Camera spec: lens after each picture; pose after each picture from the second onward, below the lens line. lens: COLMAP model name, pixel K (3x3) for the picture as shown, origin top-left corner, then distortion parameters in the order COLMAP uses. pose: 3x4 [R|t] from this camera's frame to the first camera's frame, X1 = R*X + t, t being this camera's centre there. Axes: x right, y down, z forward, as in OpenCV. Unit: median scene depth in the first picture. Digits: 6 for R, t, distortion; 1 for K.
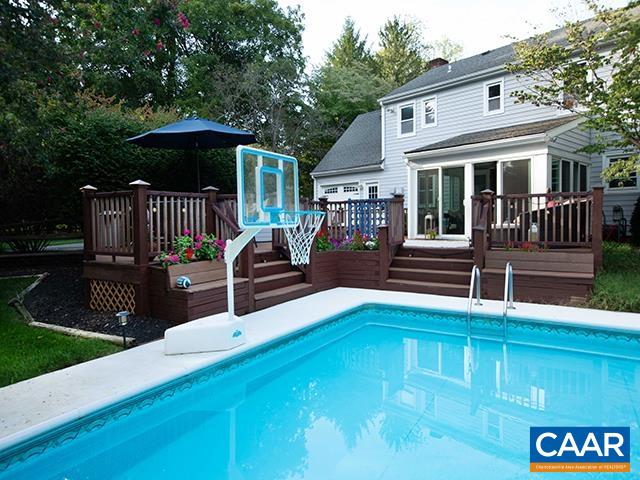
lens RADIAL K [[429.7, 0, 320.0], [0, 429.7, 240.0], [0, 0, 1]] dist [-0.004040, -0.000527]
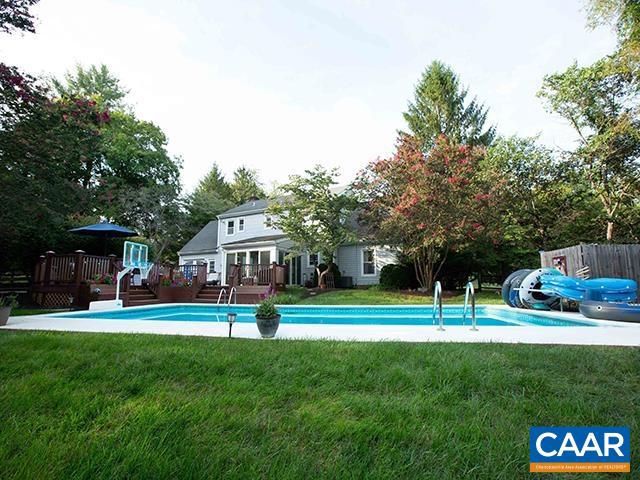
lens RADIAL K [[303.0, 0, 303.5], [0, 303.0, 249.1], [0, 0, 1]] dist [0.000046, 0.000254]
pose [[0.946487, 0.055708, 0.317897, 0.083431], [0.000815, 0.984575, -0.174963, 0.055511], [-0.322740, 0.165860, 0.931842, -0.360709]]
